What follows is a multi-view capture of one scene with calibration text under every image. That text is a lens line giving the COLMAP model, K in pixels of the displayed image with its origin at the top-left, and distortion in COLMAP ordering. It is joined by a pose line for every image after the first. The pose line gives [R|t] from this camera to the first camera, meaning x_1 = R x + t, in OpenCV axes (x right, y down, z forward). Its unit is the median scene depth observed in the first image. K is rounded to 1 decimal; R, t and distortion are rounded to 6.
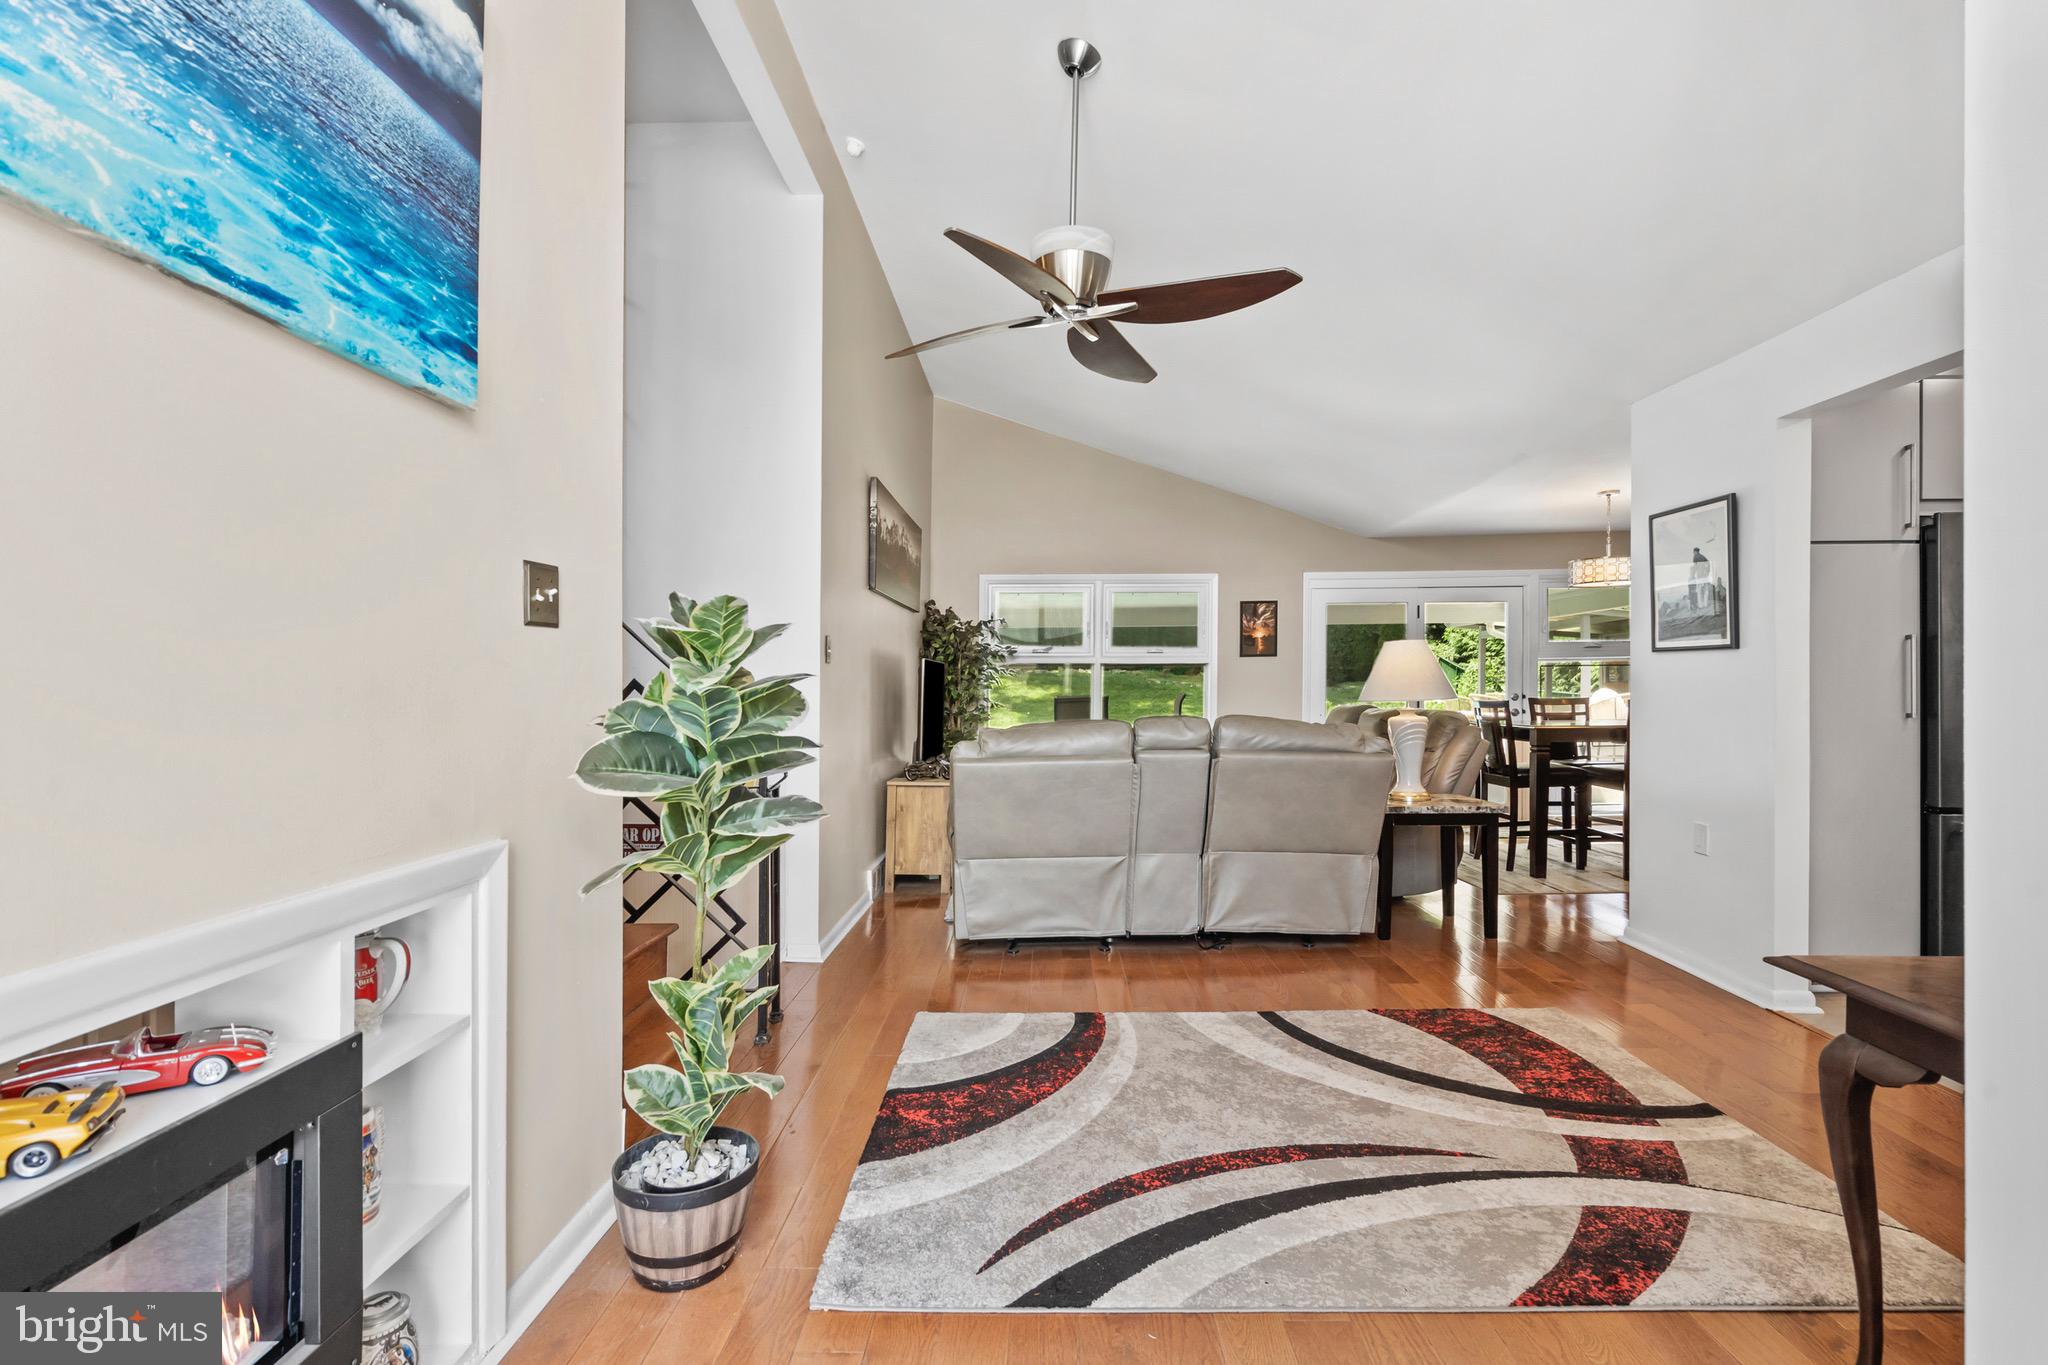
lens RADIAL K [[937.8, 0, 1040.8], [0, 937.8, 682.8], [0, 0, 1]] dist [0.018939, 0.000529]
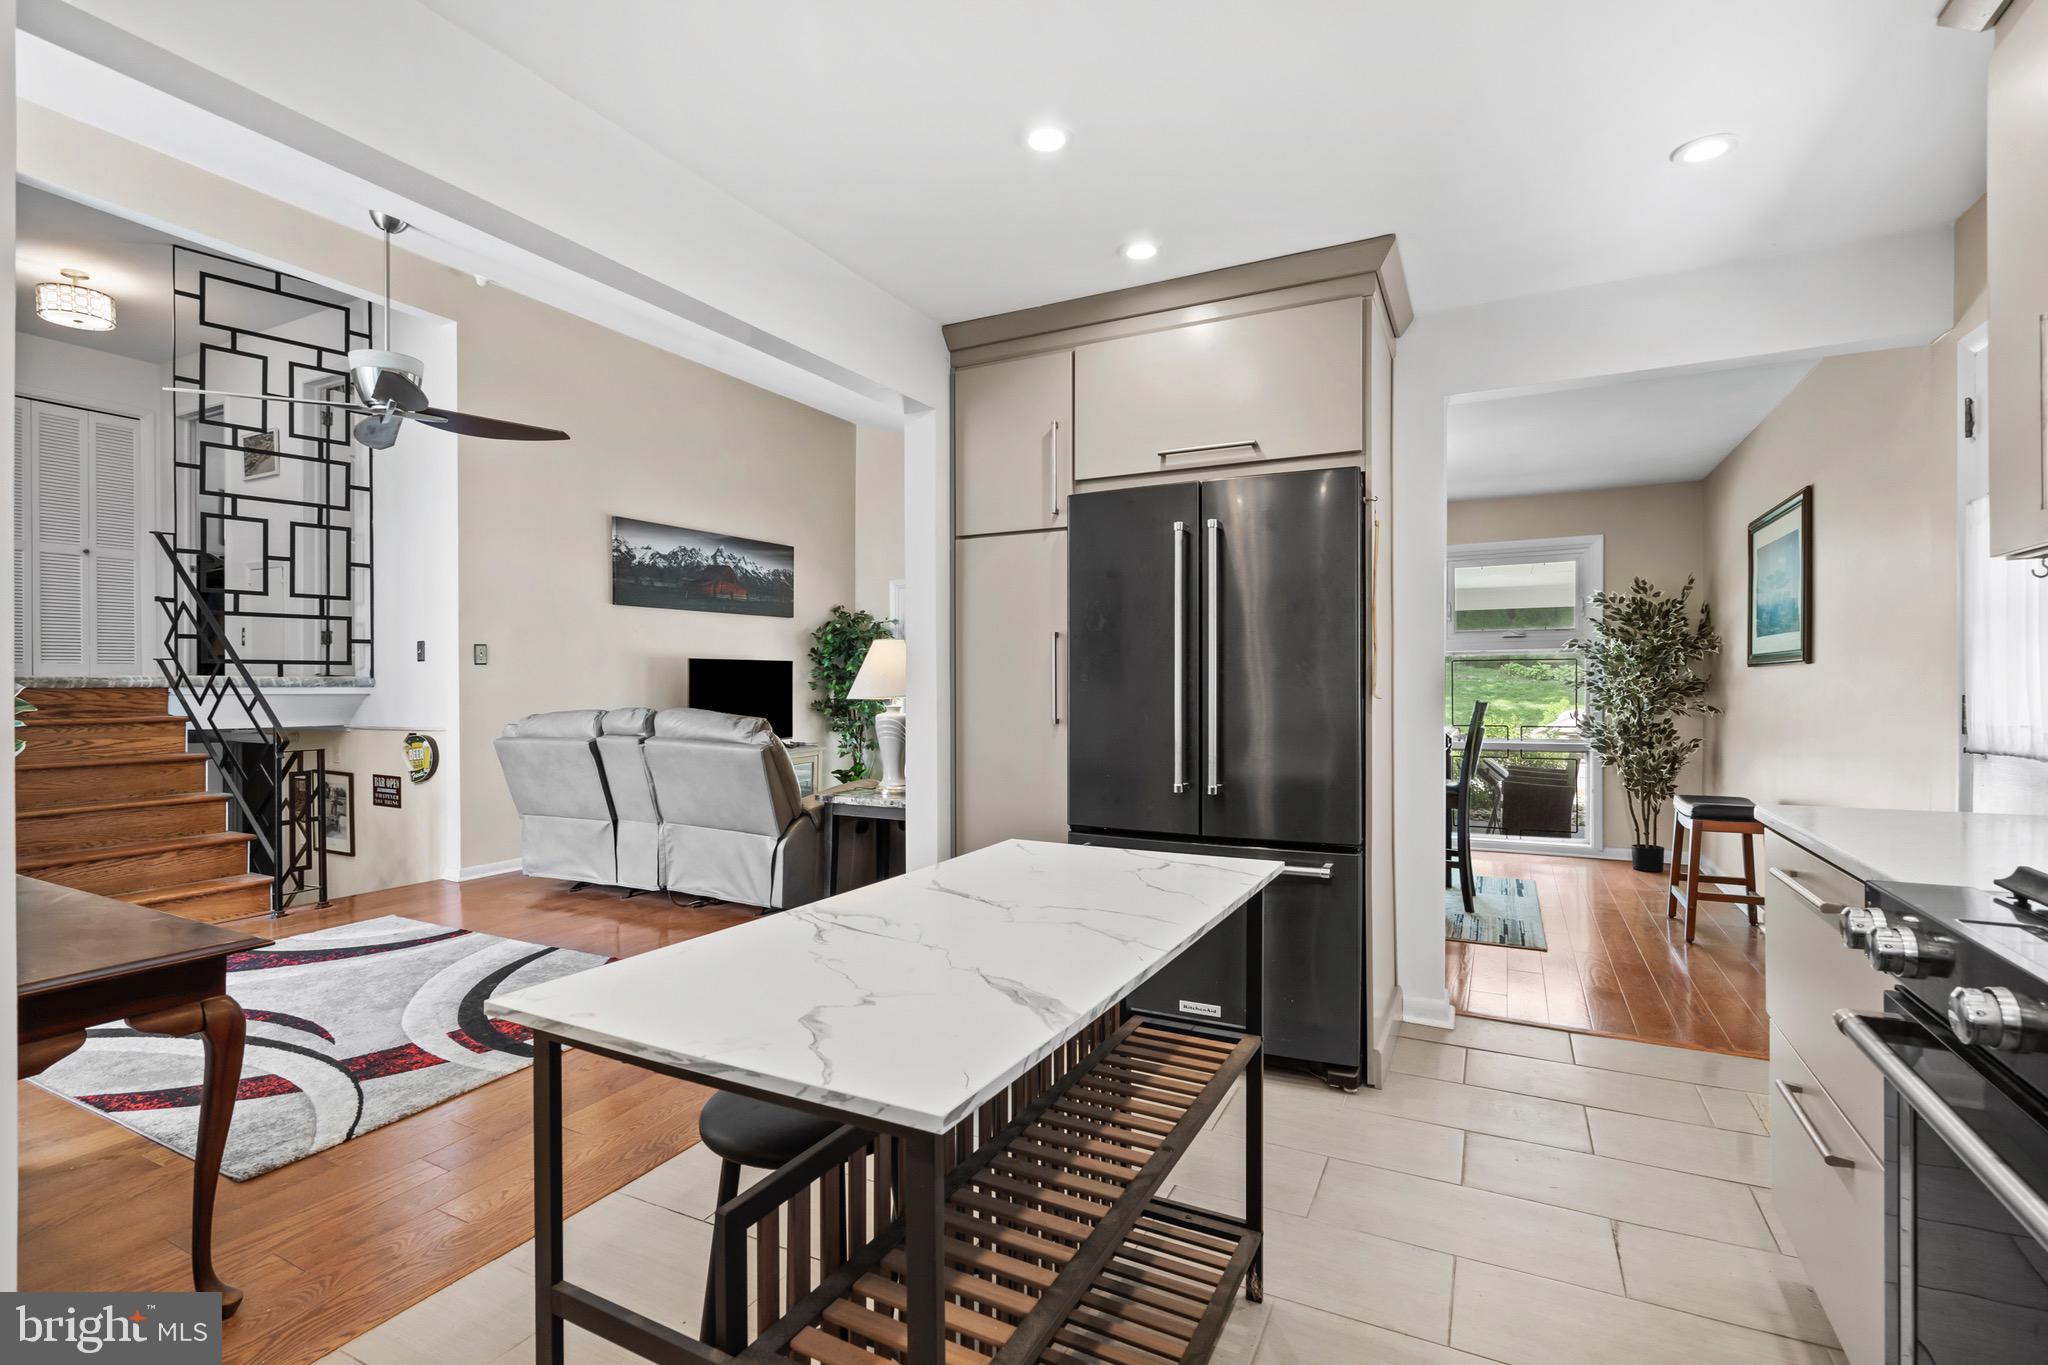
lens RADIAL K [[937.8, 0, 1010.4], [0, 937.8, 679.8], [0, 0, 1]] dist [0.018939, 0.000529]
pose [[0.882189, 0.011907, -0.470745, 1.290954], [-0.013290, 0.999912, 0.000387, -0.005037], [0.470708, 0.005915, 0.882269, 0.195038]]
